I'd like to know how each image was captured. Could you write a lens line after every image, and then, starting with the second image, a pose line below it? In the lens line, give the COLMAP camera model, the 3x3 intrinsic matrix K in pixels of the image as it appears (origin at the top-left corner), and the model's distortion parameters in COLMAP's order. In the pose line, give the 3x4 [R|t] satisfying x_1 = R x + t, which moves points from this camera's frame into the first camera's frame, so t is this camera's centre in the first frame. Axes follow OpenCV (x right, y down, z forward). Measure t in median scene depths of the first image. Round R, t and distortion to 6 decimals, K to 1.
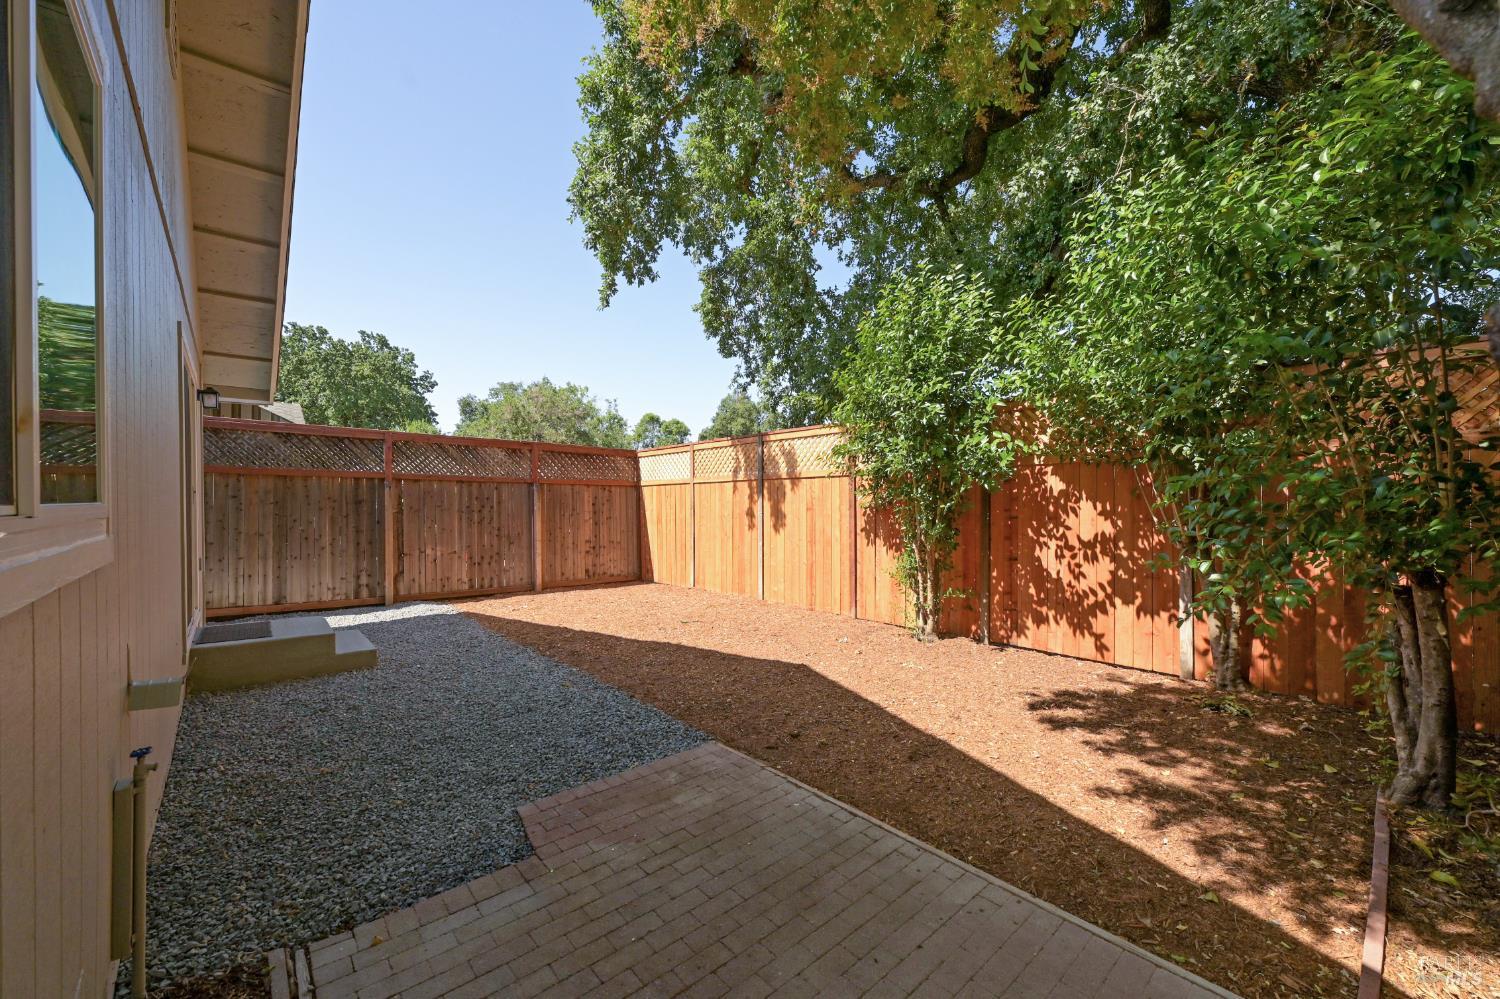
lens RADIAL K [[595.2, 0, 747.7], [0, 595.2, 497.6], [0, 0, 1]] dist [-0.000237, 0.000698]
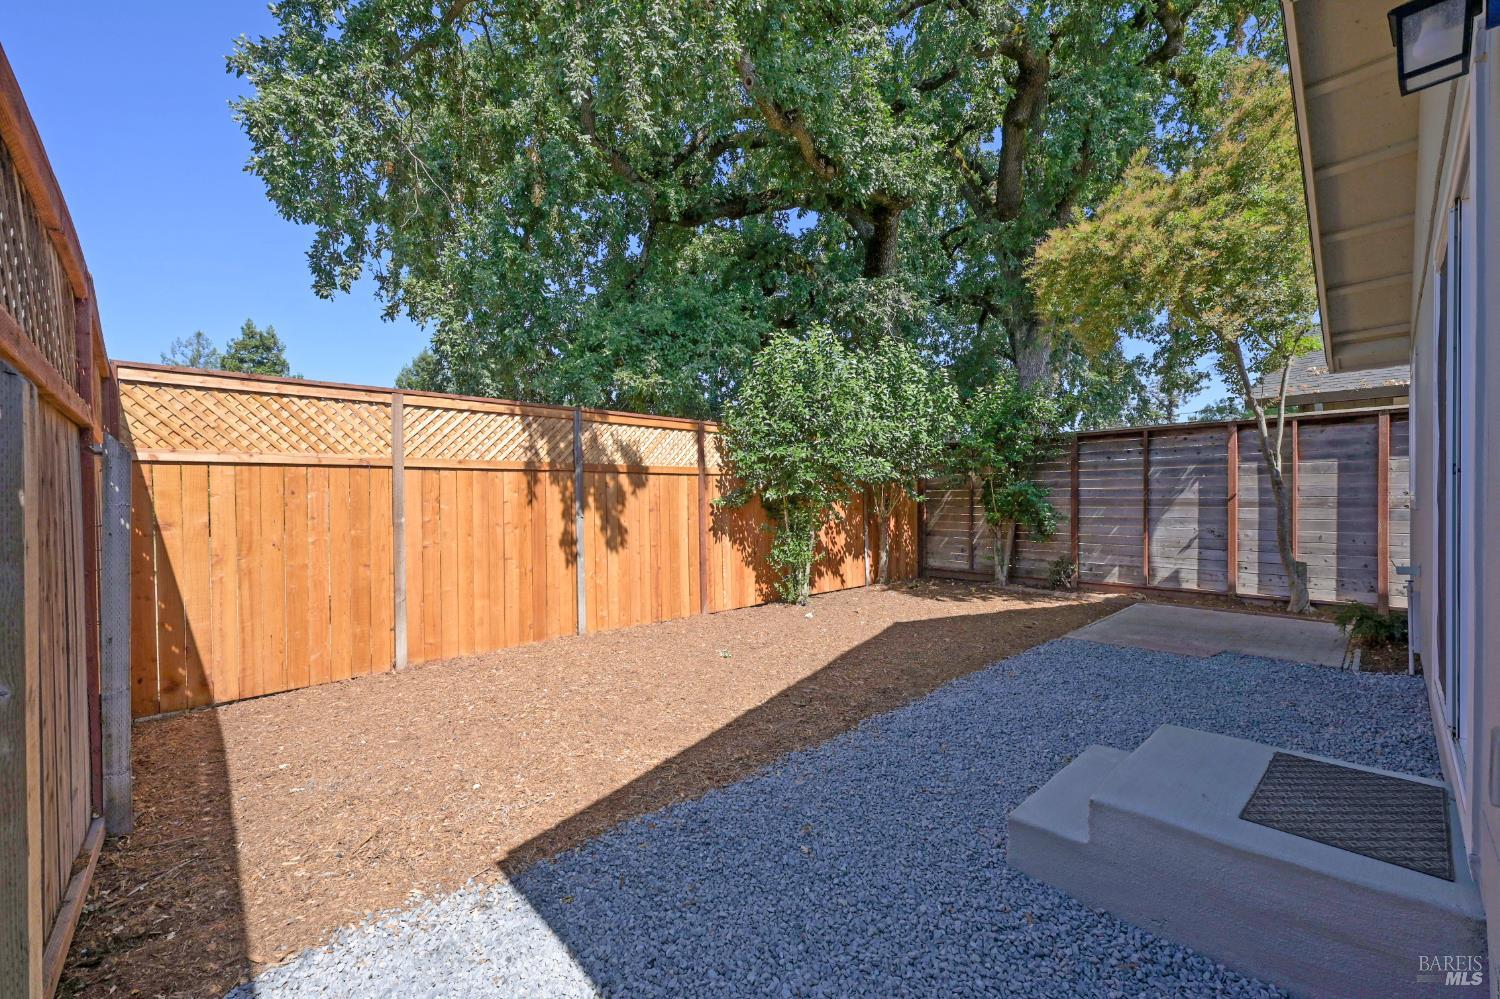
lens RADIAL K [[595.2, 0, 749.1], [0, 595.2, 507.4], [0, 0, 1]] dist [-0.000237, 0.000698]
pose [[-0.038071, -0.003611, 0.999269, -0.841407], [0.007087, 0.999967, 0.003883, 0.013465], [-0.999250, 0.007230, -0.038044, 0.957974]]
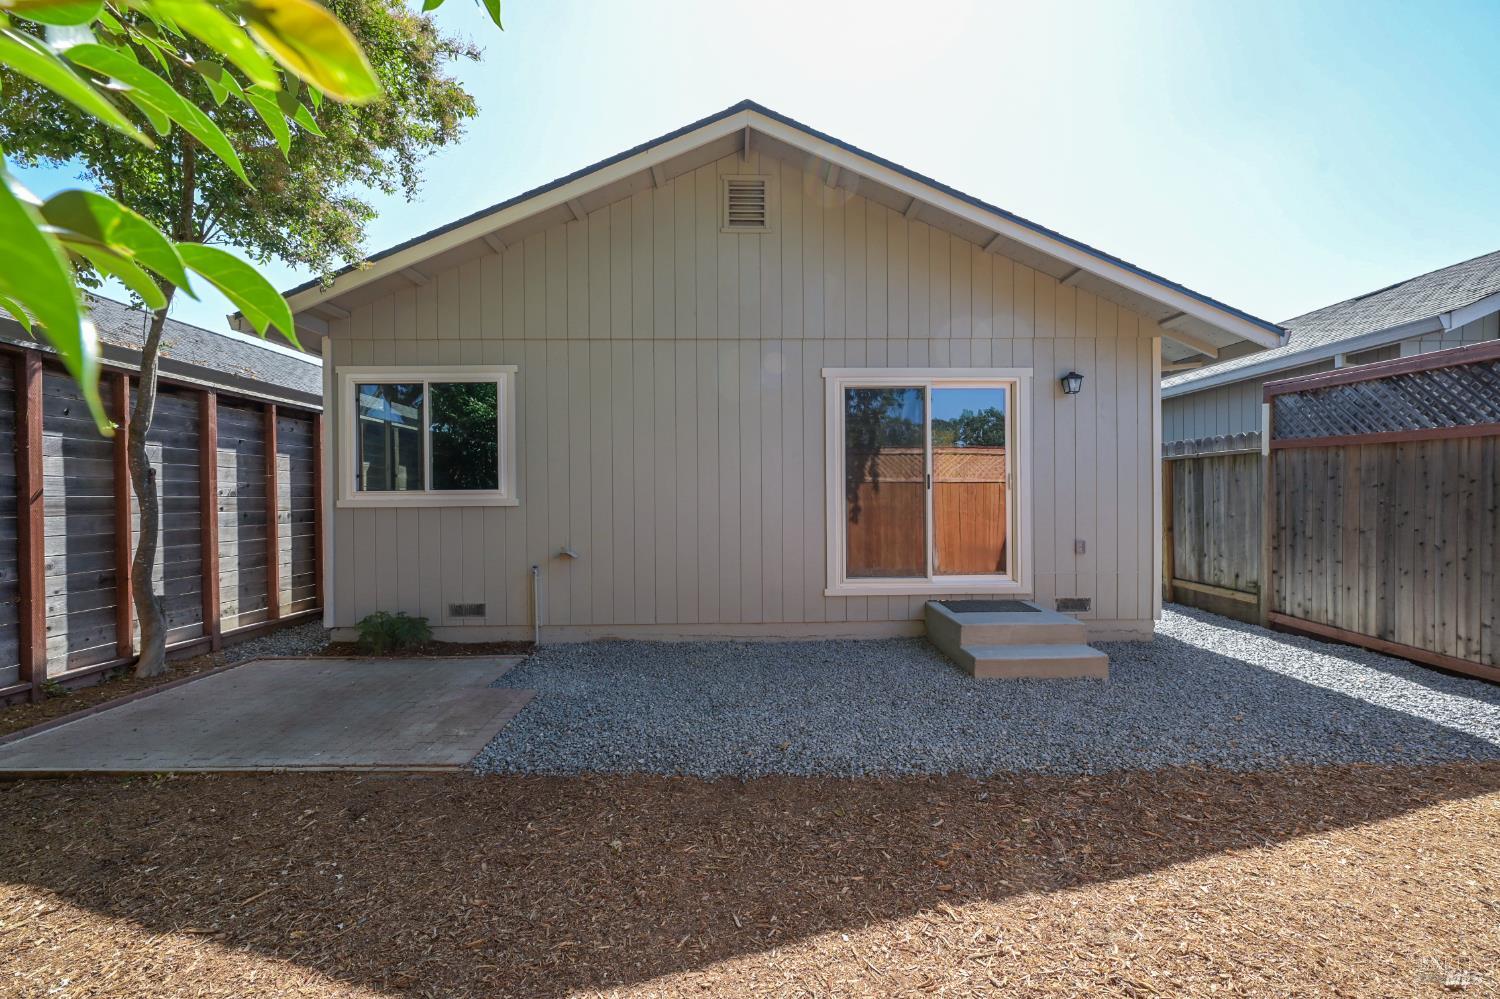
lens RADIAL K [[595.2, 0, 753.9], [0, 595.2, 500.8], [0, 0, 1]] dist [-0.000237, 0.000698]
pose [[-0.635135, 0.015586, -0.772244, 0.163845], [0.011481, 0.999876, 0.010738, 0.011688], [0.772316, -0.002046, -0.635235, 0.915777]]
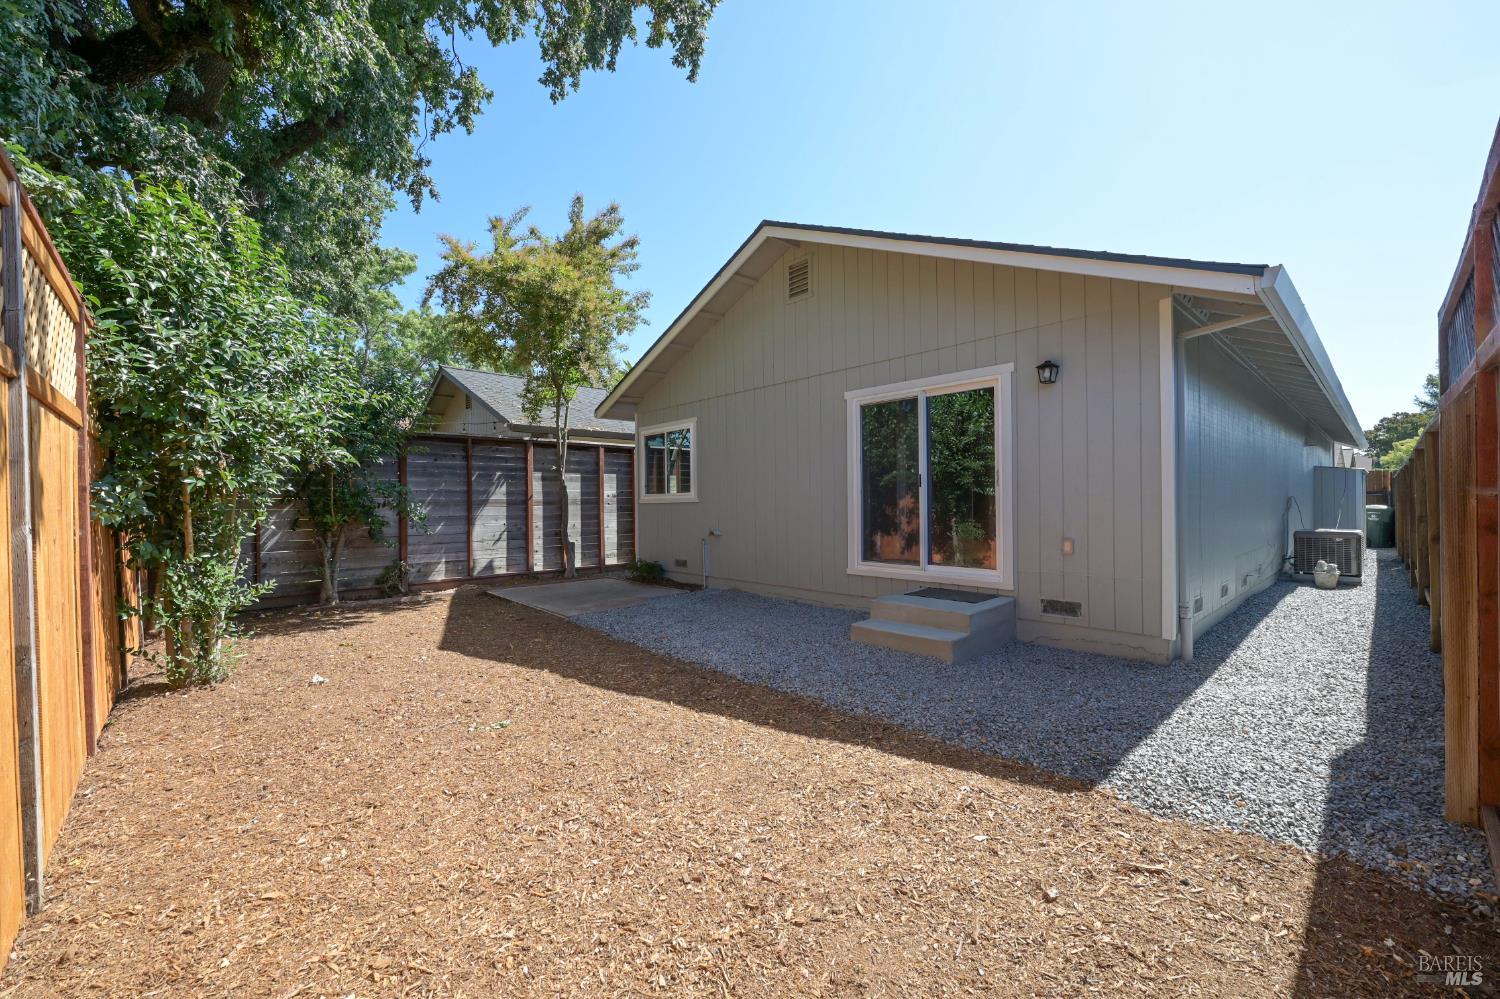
lens RADIAL K [[595.2, 0, 754.8], [0, 595.2, 501.5], [0, 0, 1]] dist [-0.000237, 0.000698]
pose [[-0.999001, 0.019208, -0.040357, -0.292397], [0.019248, 0.999815, -0.000594, 0.024287], [0.040338, -0.001370, -0.999185, 1.446658]]
